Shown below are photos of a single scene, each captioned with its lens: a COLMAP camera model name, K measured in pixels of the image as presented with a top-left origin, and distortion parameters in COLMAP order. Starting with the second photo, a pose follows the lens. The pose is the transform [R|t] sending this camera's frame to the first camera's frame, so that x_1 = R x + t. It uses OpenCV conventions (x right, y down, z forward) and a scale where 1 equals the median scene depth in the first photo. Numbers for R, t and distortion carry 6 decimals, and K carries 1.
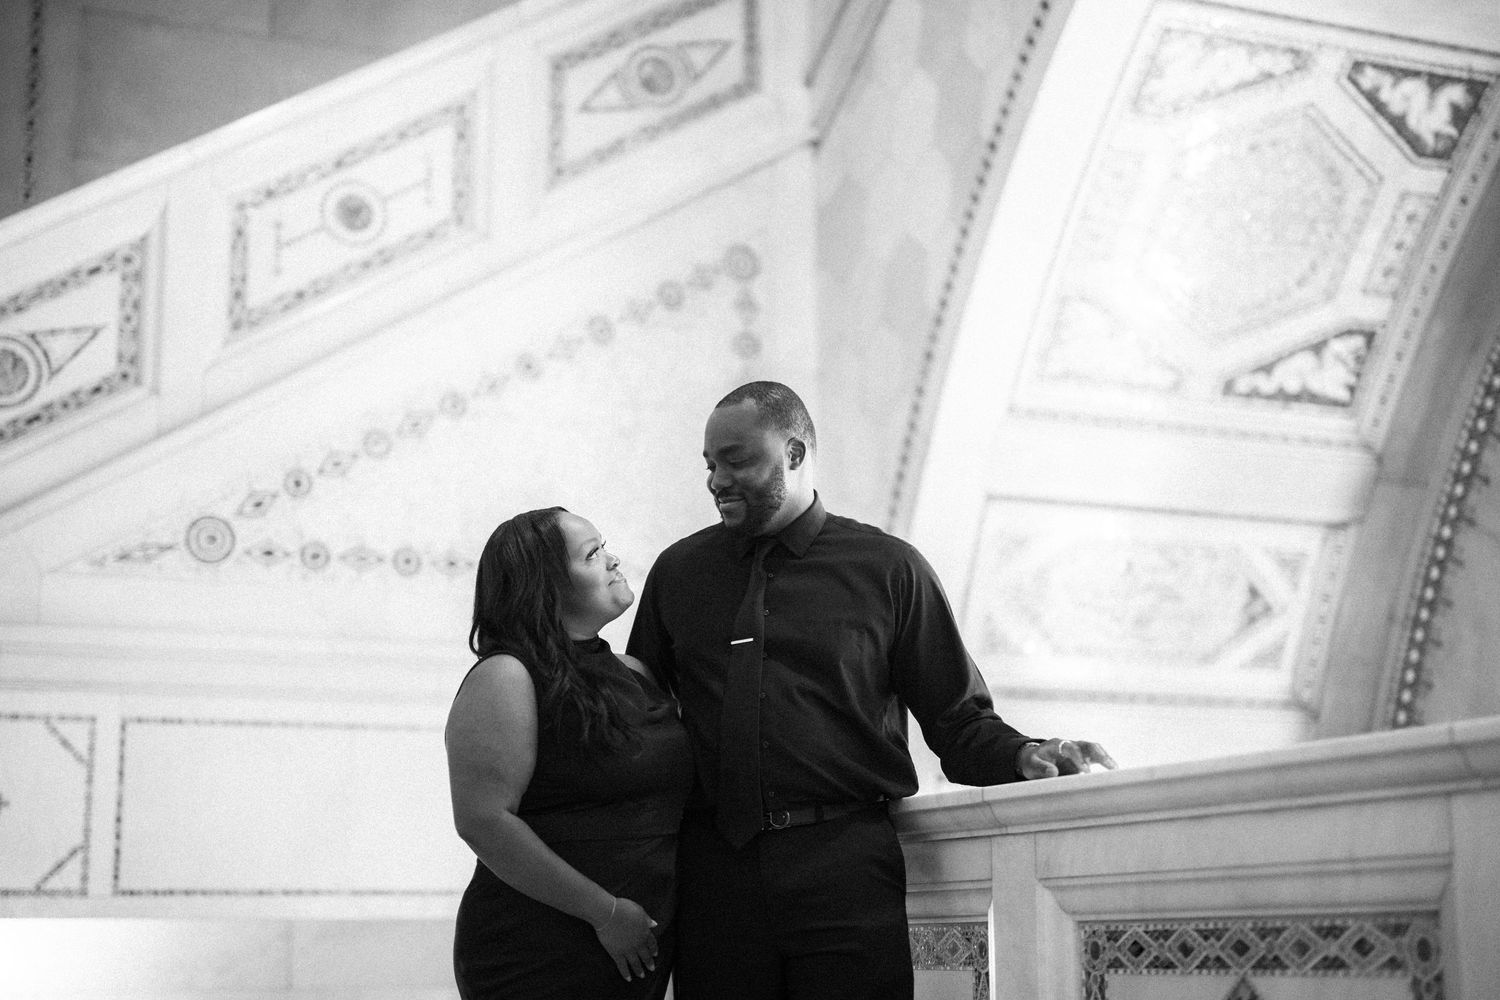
lens RADIAL K [[2323.4, 0, 783.1], [0, 2323.4, 456.3], [0, 0, 1]] dist [-0.018016, 0.127399]
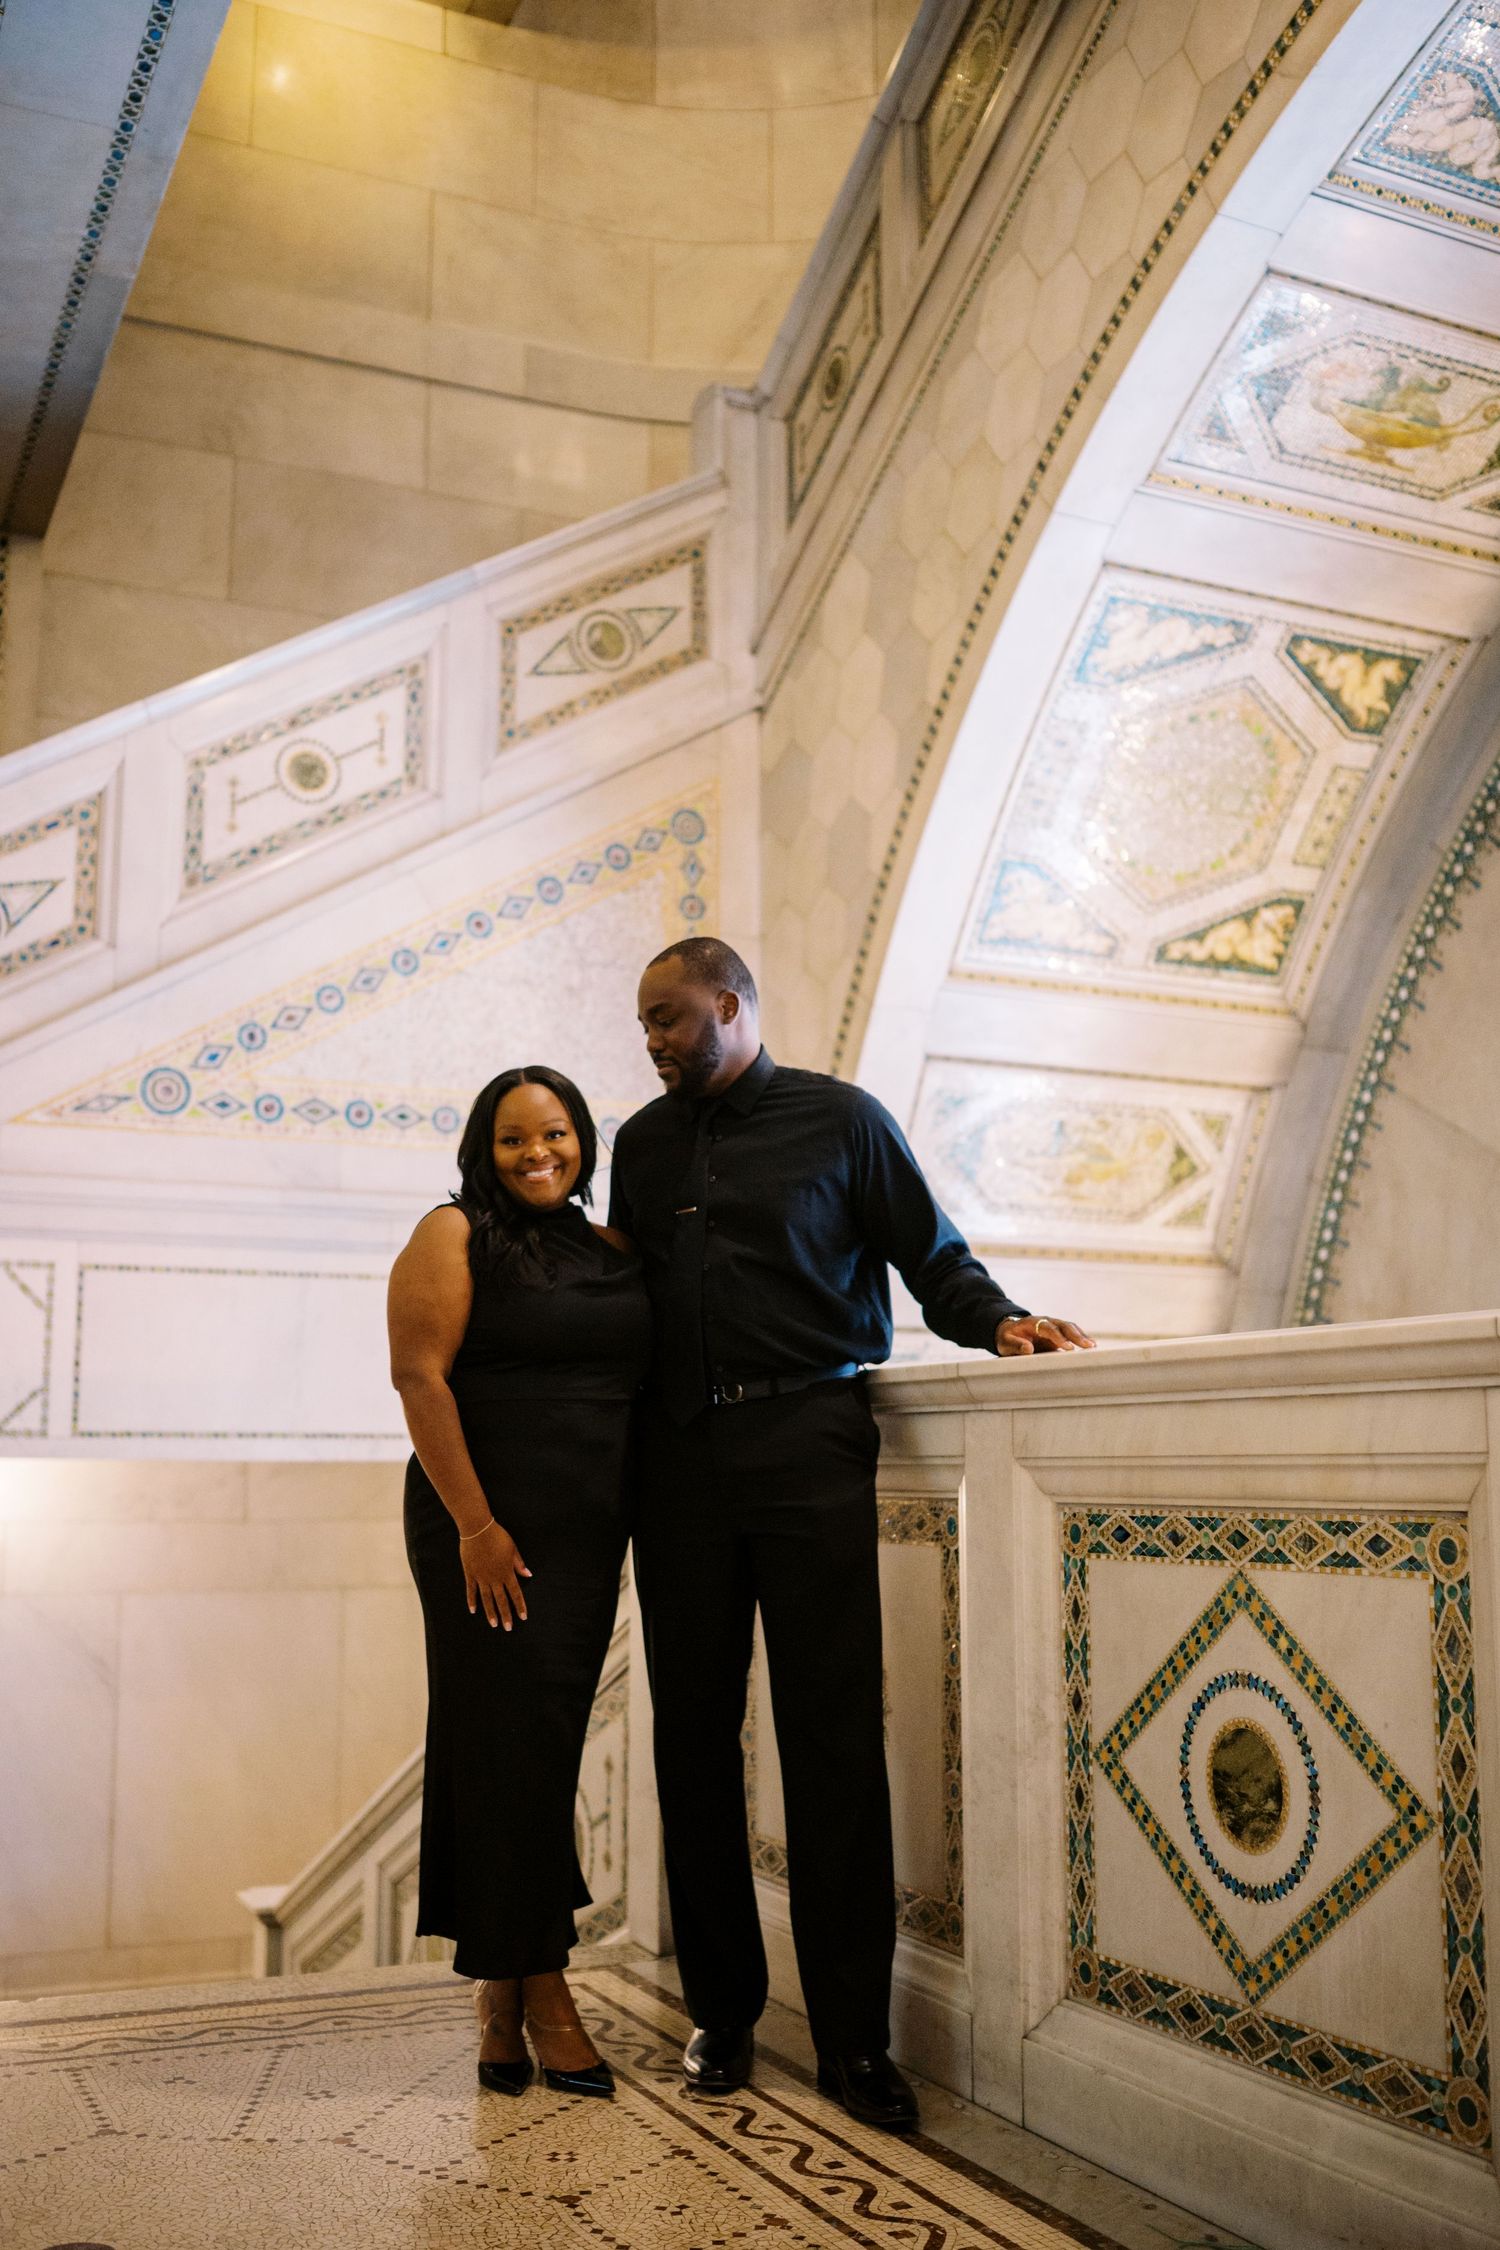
lens RADIAL K [[2153.4, 0, 750.0], [0, 2153.4, 1125.0], [0, 0, 1]] dist [-0.038545, 0.000131]
pose [[0.999744, 0.010951, 0.019788, -0.008448], [-0.011941, 0.998647, 0.050603, -0.000010], [-0.019207, -0.050826, 0.998523, 0.050614]]
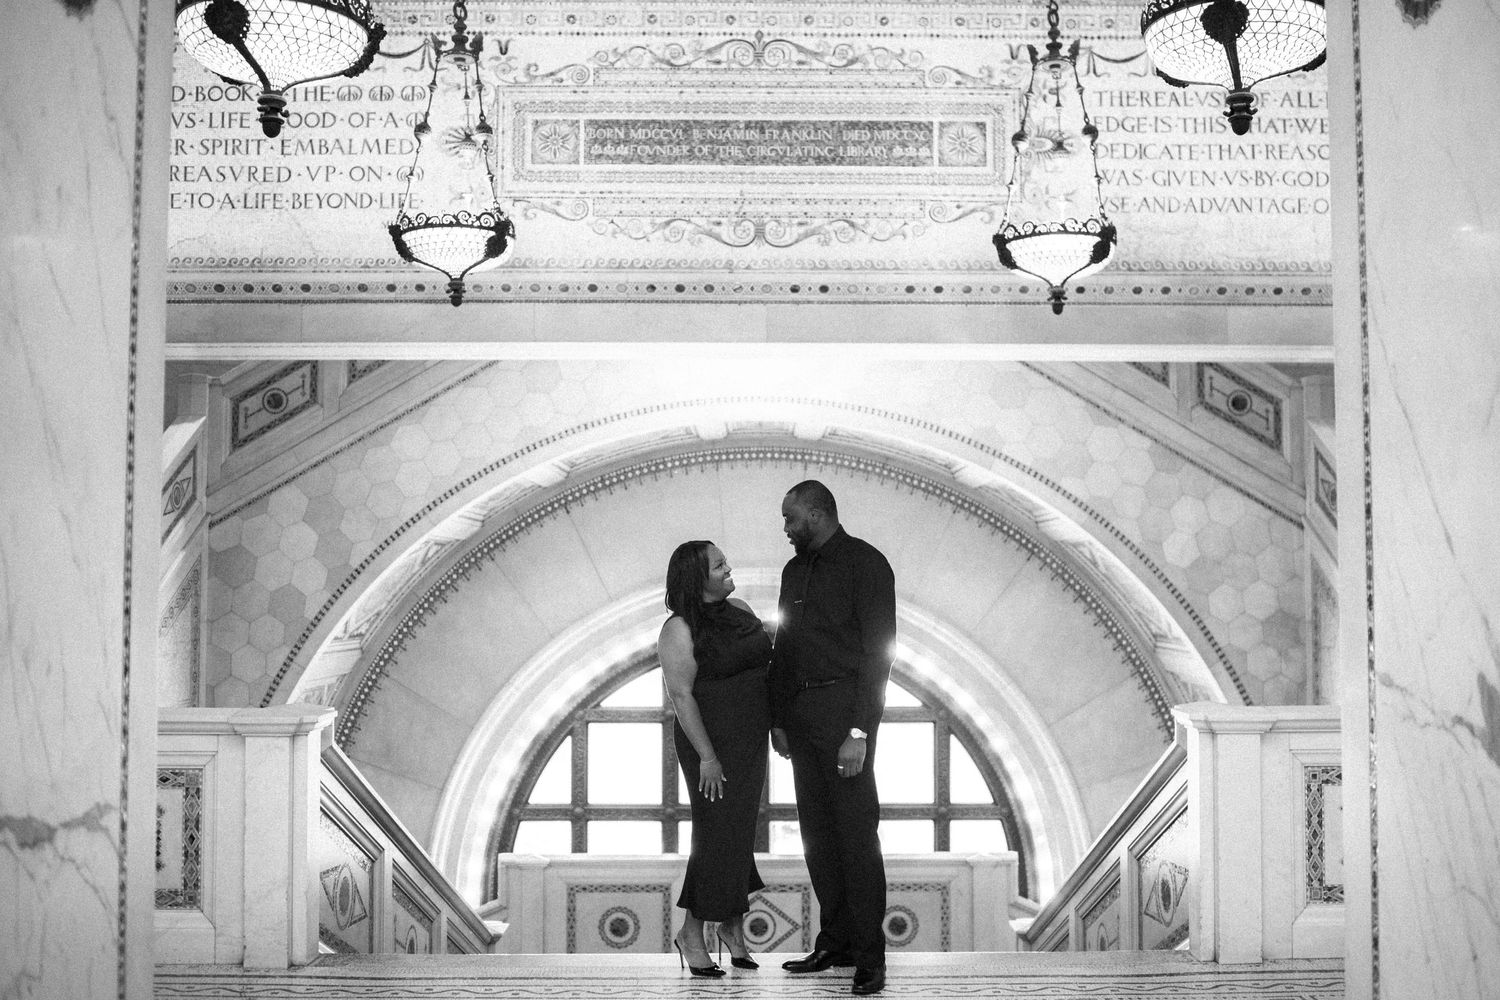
lens RADIAL K [[1525.2, 0, 781.2], [0, 1525.2, 497.7], [0, 0, 1]] dist [-0.036377, -0.002059]
pose [[0.386560, 0.058381, 0.920415, -1.329448], [-0.192594, 0.981101, 0.018657, -0.333137], [-0.901931, -0.184478, 0.390498, -0.157831]]
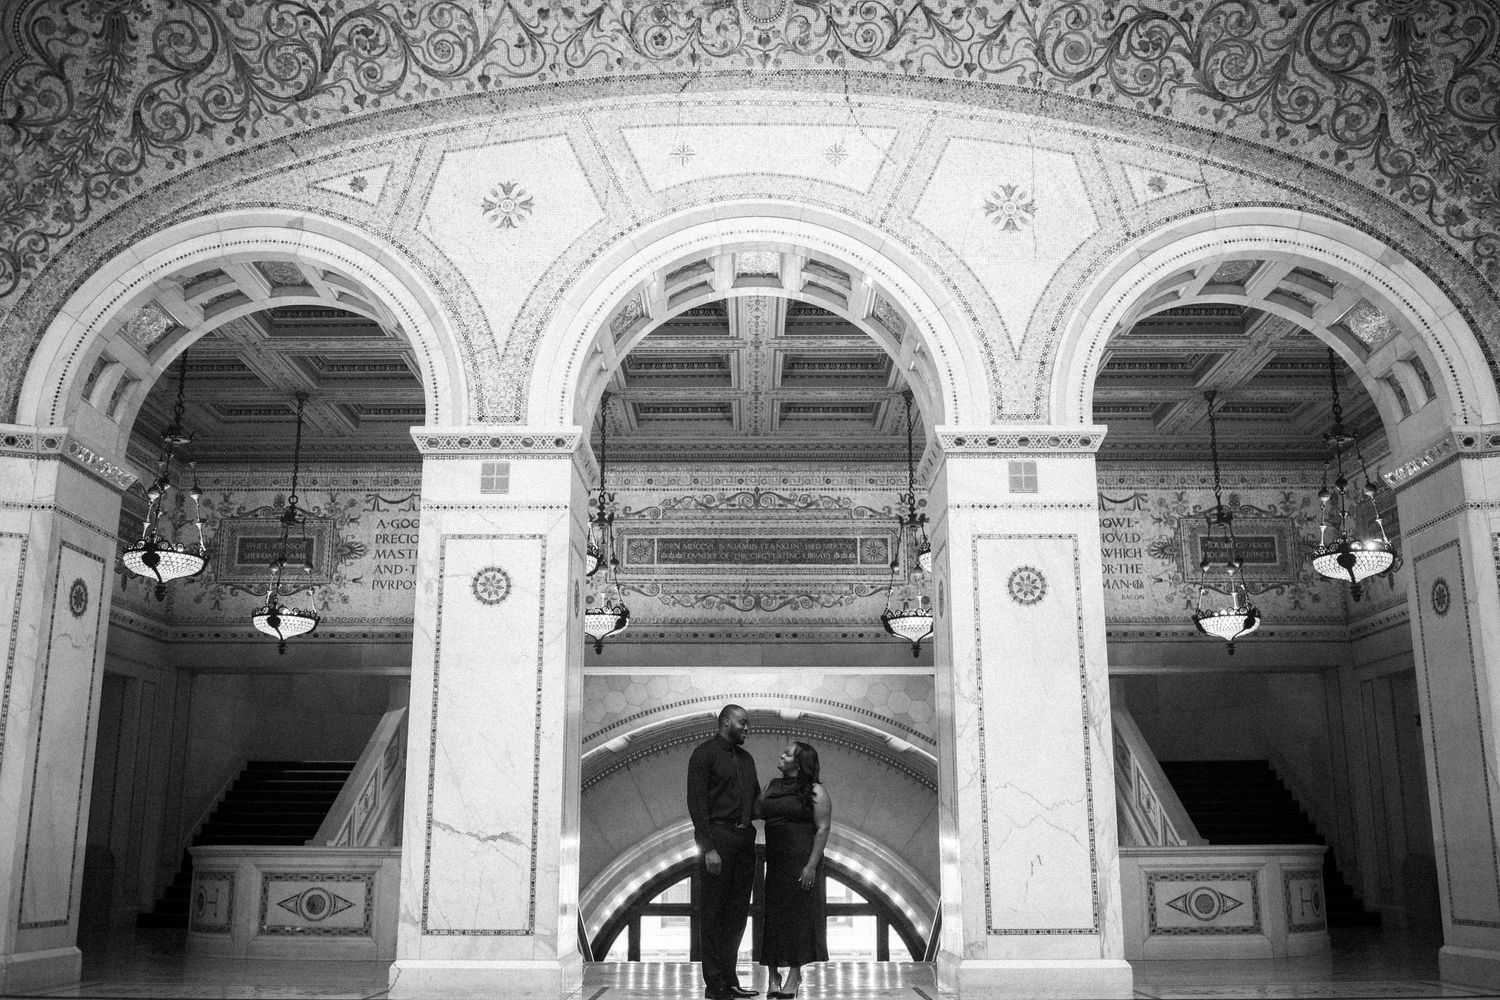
lens RADIAL K [[1435.6, 0, 750.0], [0, 1435.6, 500.0], [0, 0, 1]] dist [-0.038545, 0.000131]
pose [[0.402292, 0.223396, 0.887837, -2.108916], [-0.189800, 0.969054, -0.157830, -0.337104], [-0.895621, -0.105017, 0.432244, -0.497646]]
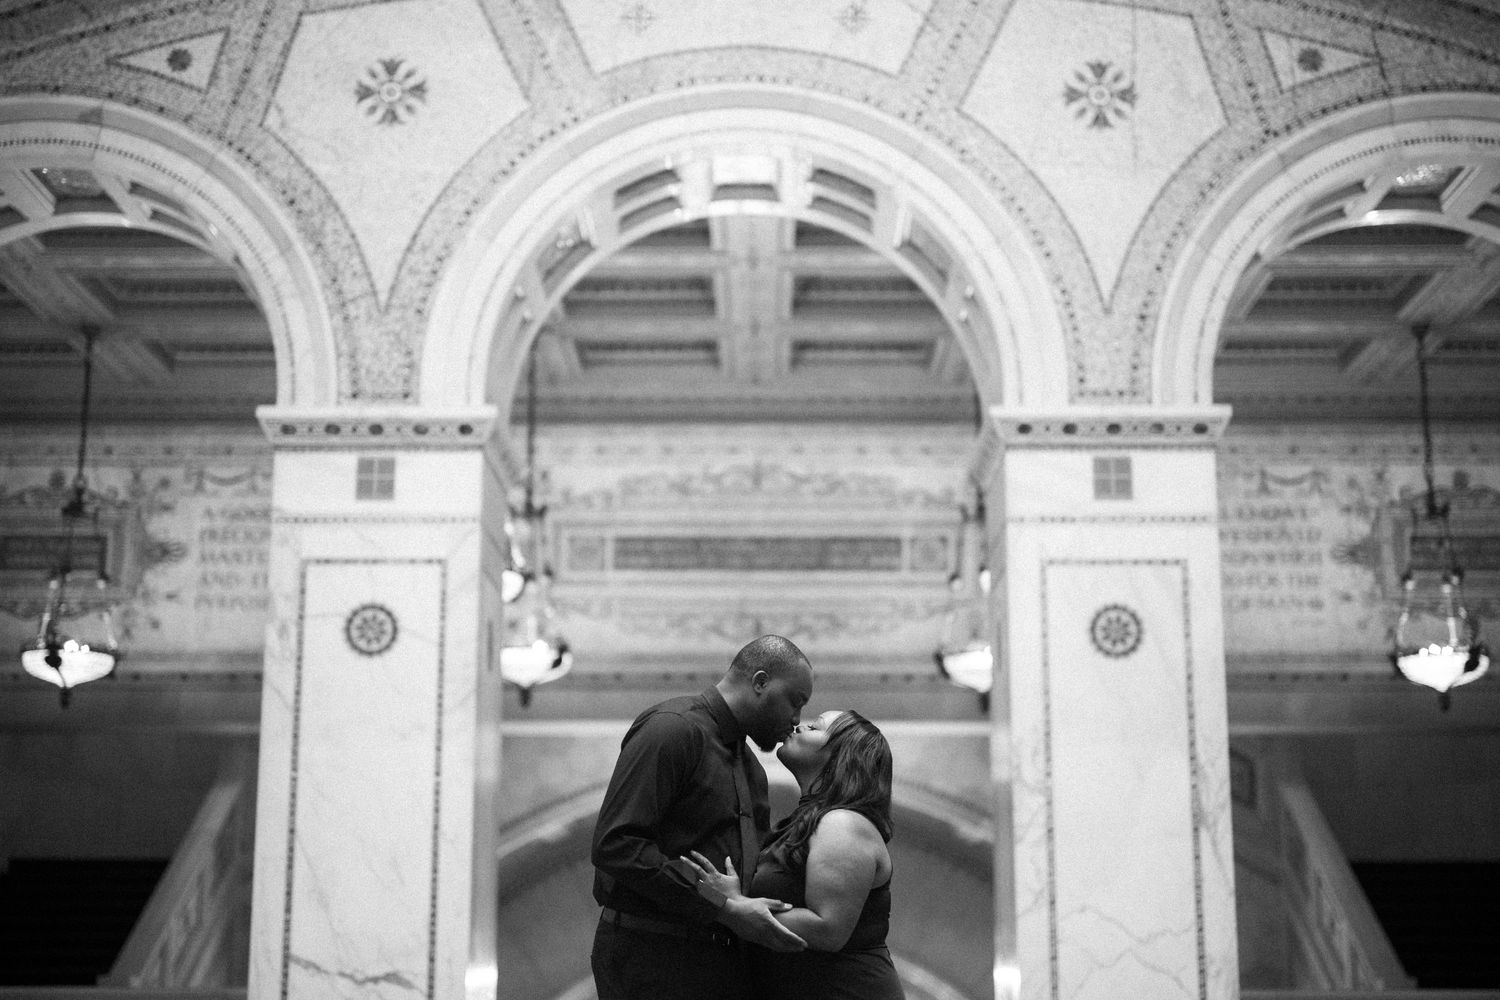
lens RADIAL K [[2222.4, 0, 750.0], [0, 2222.4, 500.0], [0, 0, 1]] dist [-0.015182, 0.162279]
pose [[0.409047, 0.199878, 0.890353, -2.224222], [-0.191831, 0.972747, -0.130243, -0.360592], [-0.892122, -0.117522, 0.436243, -0.568332]]
